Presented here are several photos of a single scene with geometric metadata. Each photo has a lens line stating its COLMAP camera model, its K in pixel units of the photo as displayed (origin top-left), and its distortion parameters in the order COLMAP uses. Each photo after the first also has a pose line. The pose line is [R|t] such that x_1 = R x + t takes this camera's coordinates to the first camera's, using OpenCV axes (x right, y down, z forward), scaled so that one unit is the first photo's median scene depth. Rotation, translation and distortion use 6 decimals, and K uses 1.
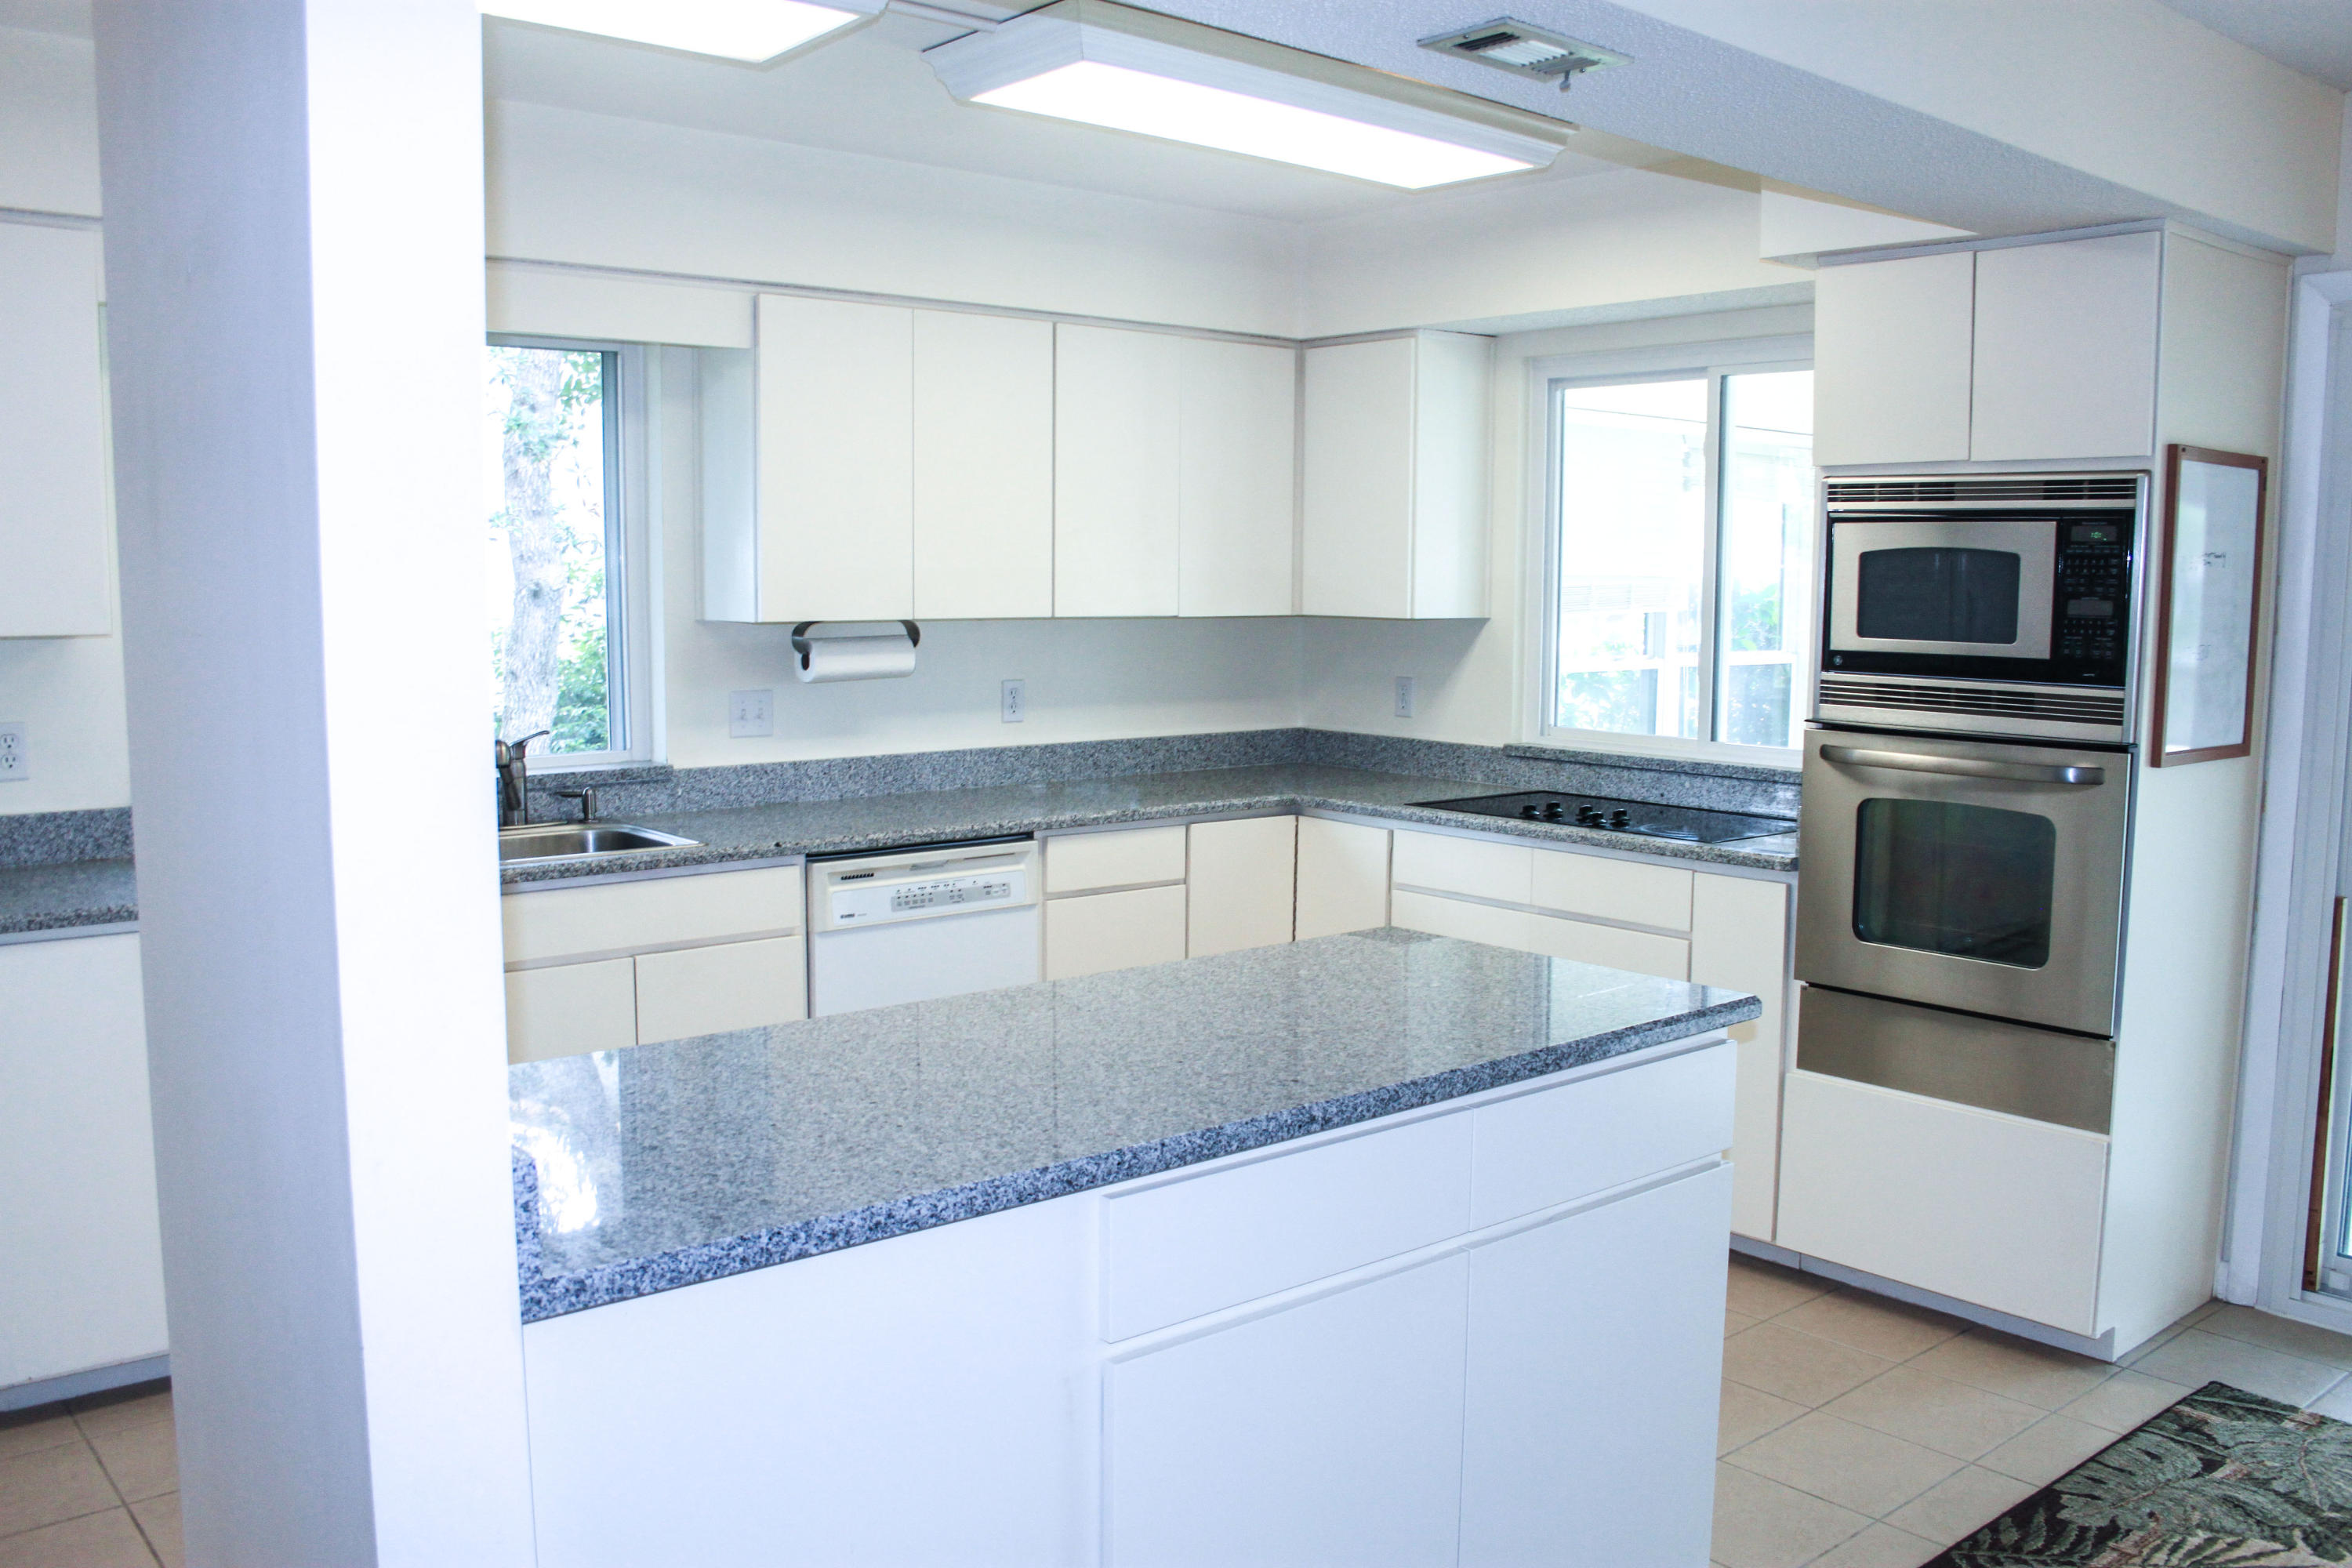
lens RADIAL K [[1975.1, 0, 1198.0], [0, 1975.1, 787.1], [0, 0, 1]] dist [-0.161344, 0.142120]
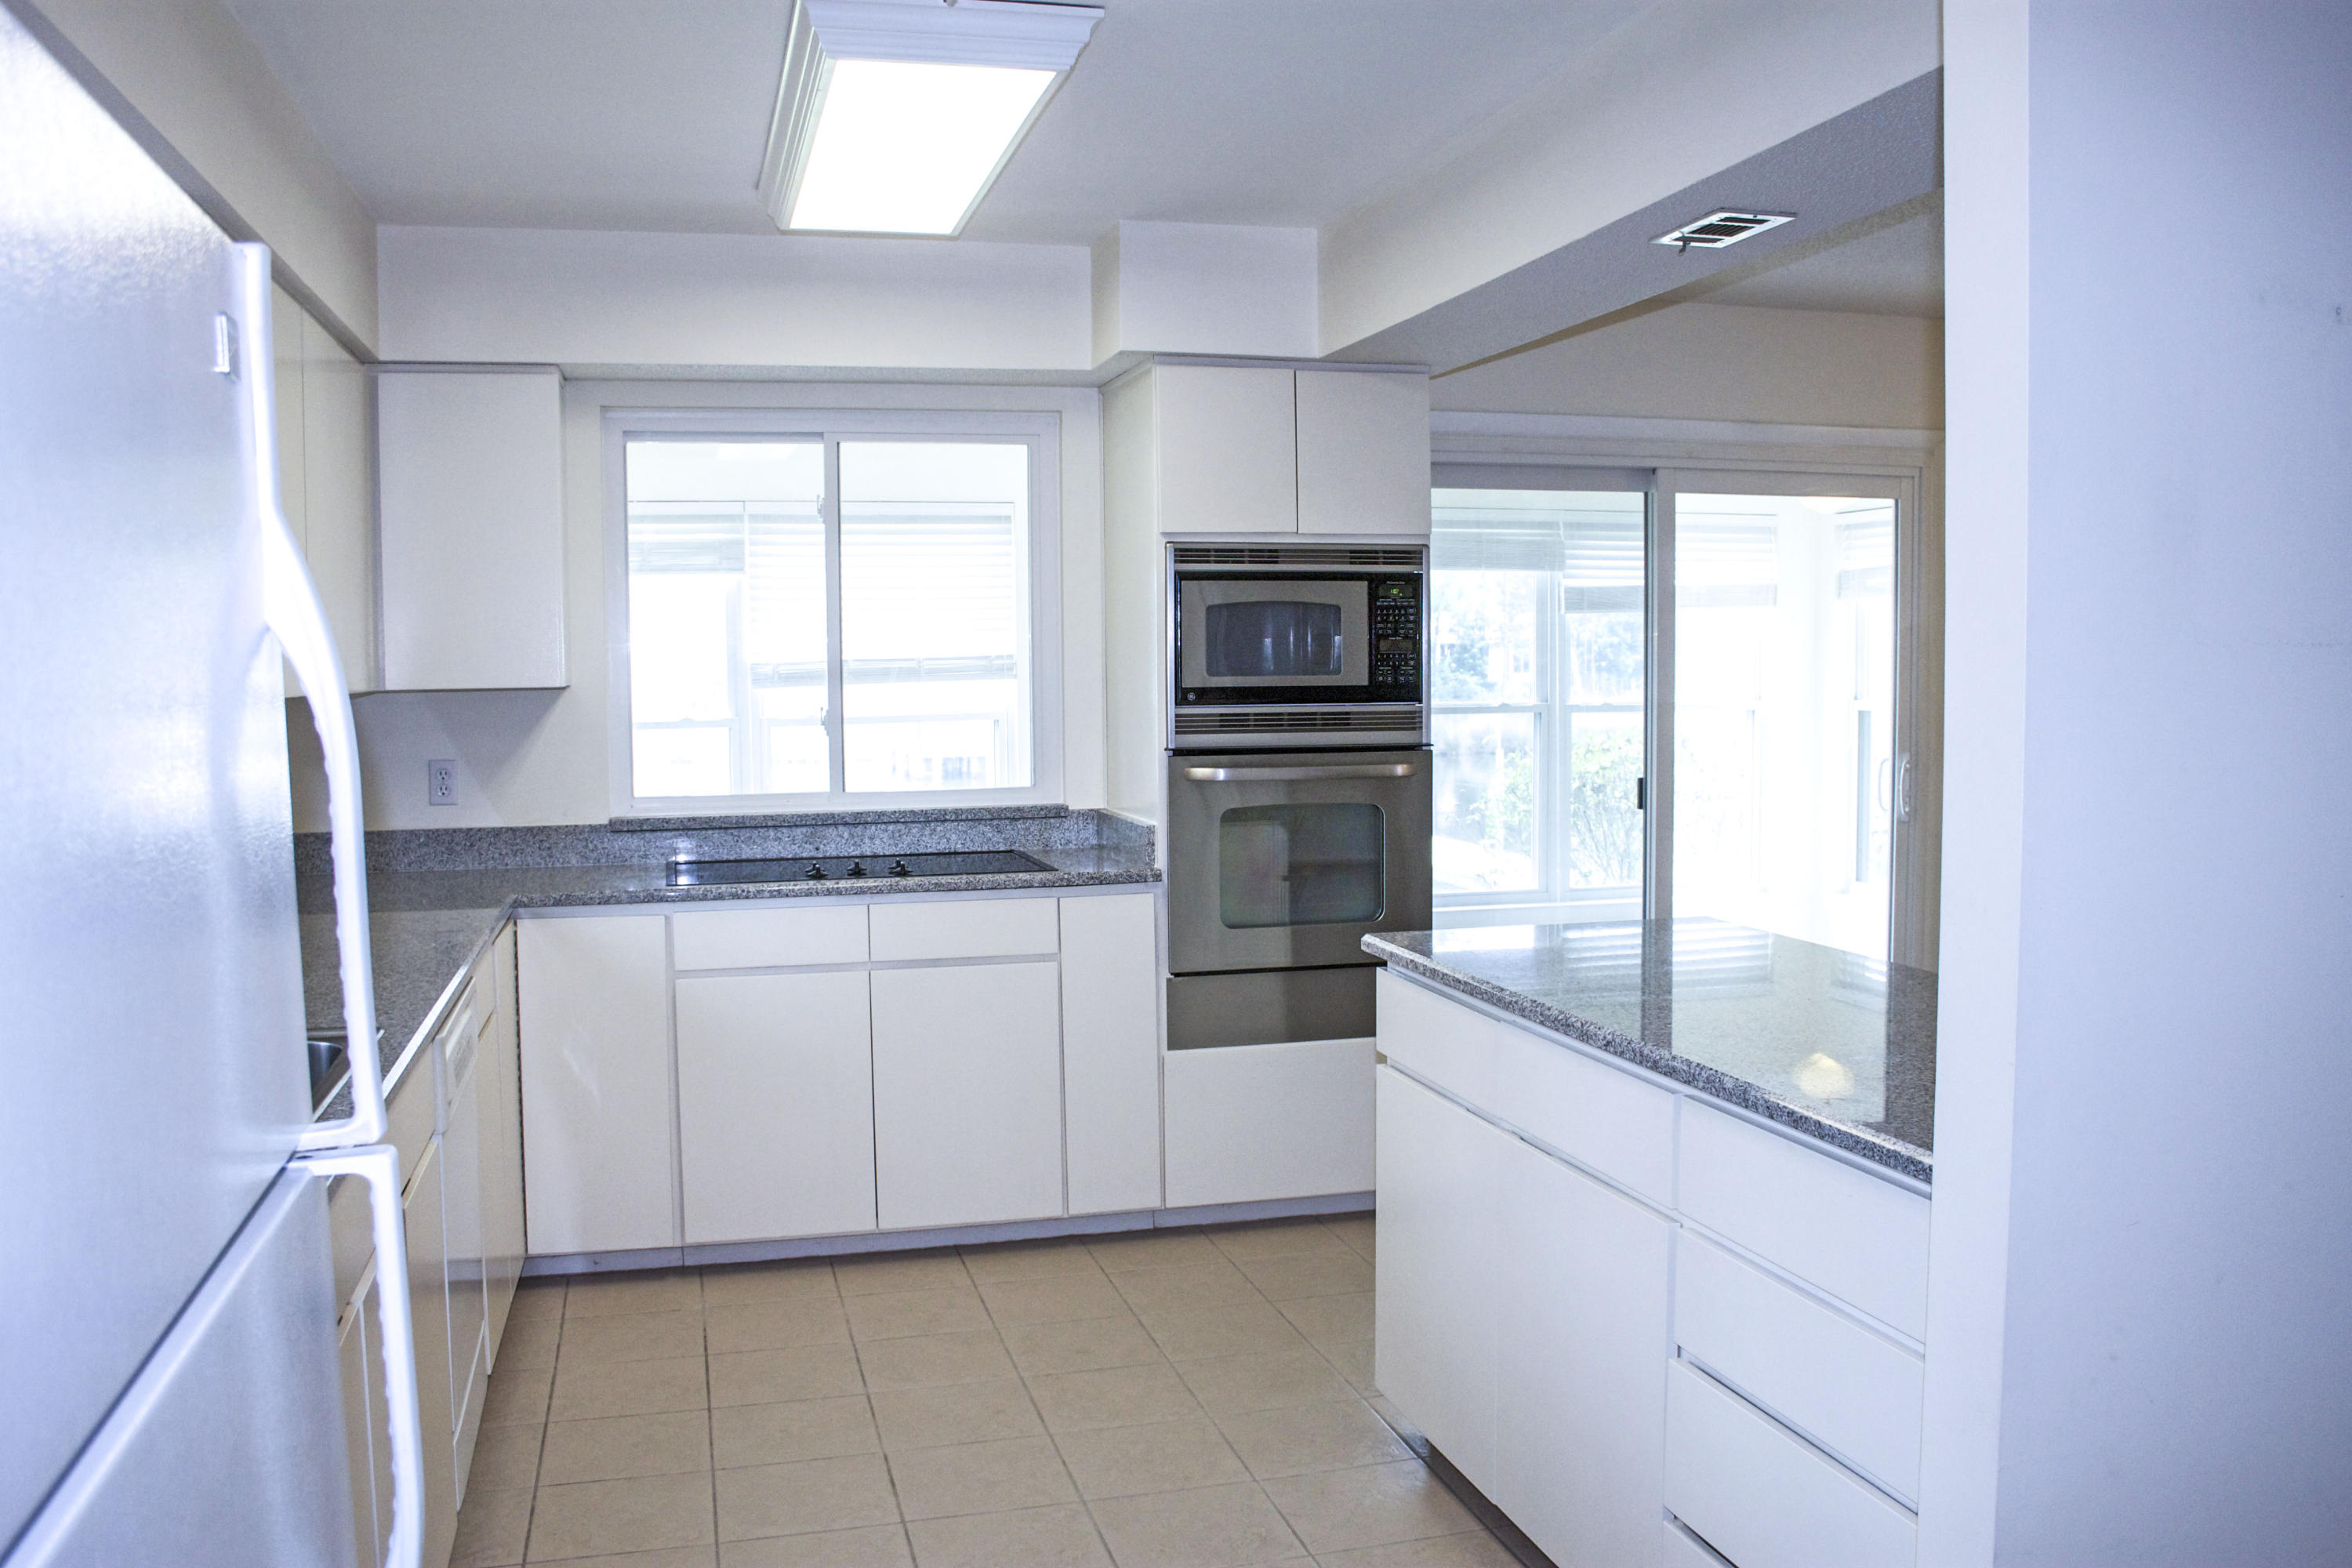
lens RADIAL K [[1975.1, 0, 1201.2], [0, 1975.1, 786.4], [0, 0, 1]] dist [-0.161344, 0.142120]
pose [[0.425916, -0.074734, 0.901671, -0.759041], [0.110766, 0.993393, 0.030015, -0.046363], [-0.897957, 0.087090, 0.431380, 0.479050]]
